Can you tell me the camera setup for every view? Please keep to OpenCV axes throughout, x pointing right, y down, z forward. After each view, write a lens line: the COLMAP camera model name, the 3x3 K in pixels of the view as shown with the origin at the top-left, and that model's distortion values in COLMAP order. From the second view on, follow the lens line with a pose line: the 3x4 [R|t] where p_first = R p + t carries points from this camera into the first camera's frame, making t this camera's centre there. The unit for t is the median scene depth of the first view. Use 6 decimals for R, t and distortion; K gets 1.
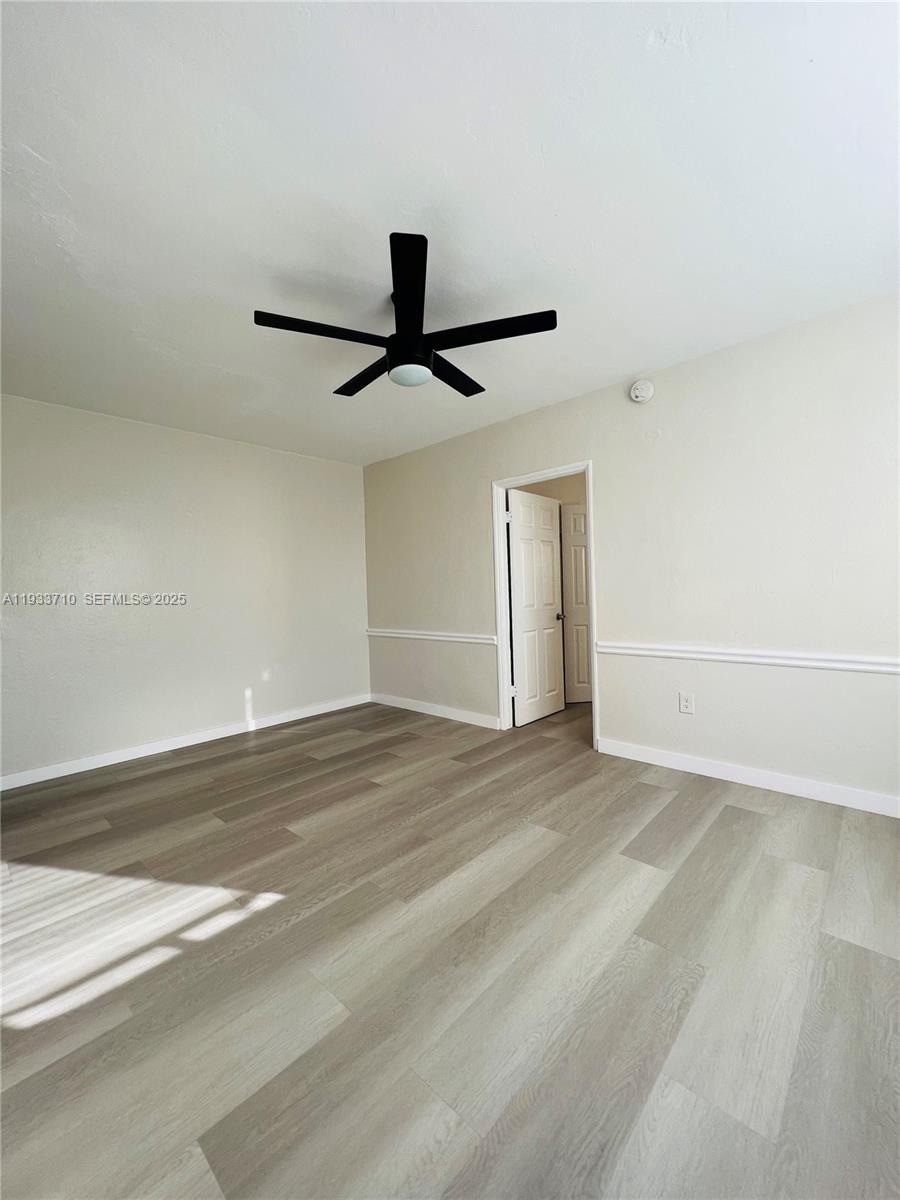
lens RADIAL K [[480.4, 0, 447.8], [0, 480.4, 602.2], [0, 0, 1]] dist [-0.002295, 0.000883]
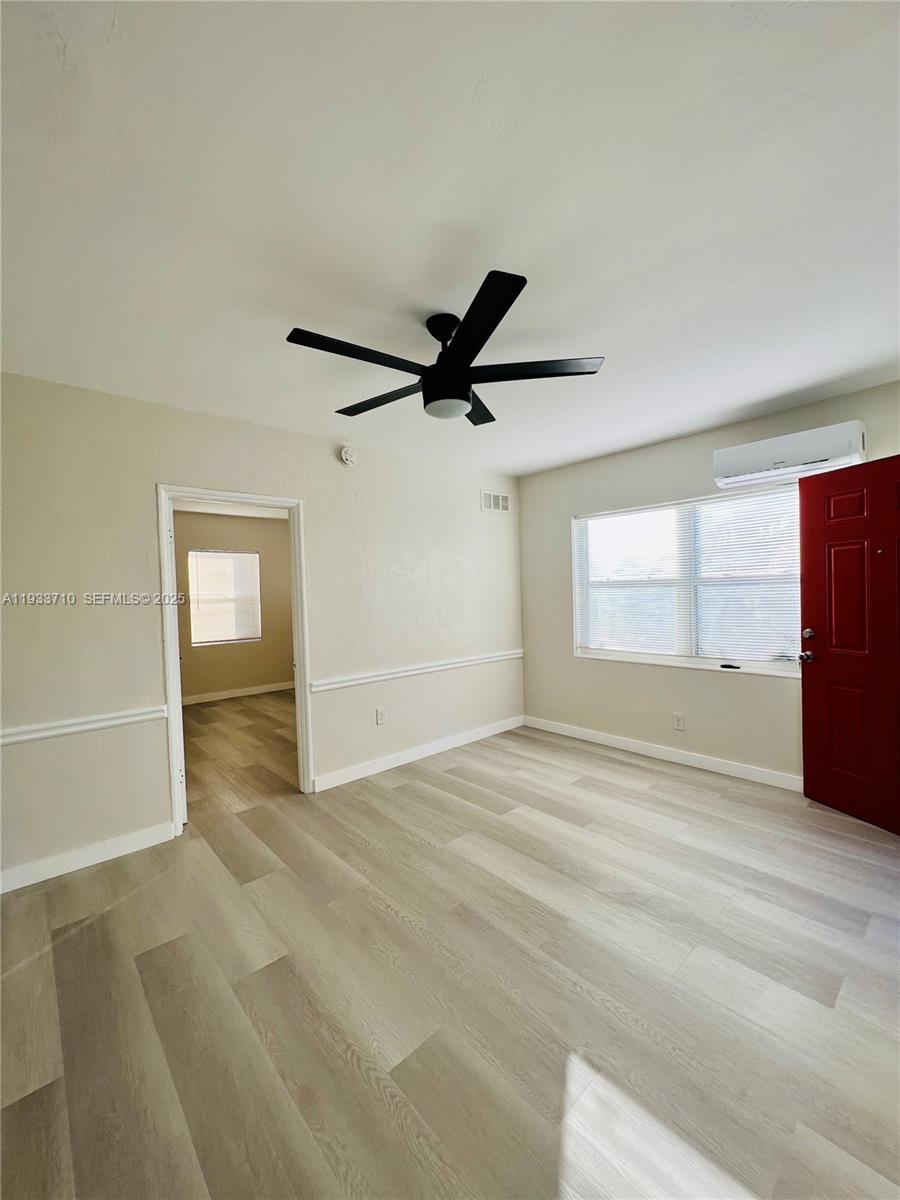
lens RADIAL K [[480.4, 0, 448.3], [0, 480.4, 600.8], [0, 0, 1]] dist [-0.002295, 0.000883]
pose [[0.093596, 0.007679, 0.995581, -0.790477], [0.055430, 0.998379, -0.012912, -0.069184], [-0.994066, 0.056394, 0.093018, 0.737222]]
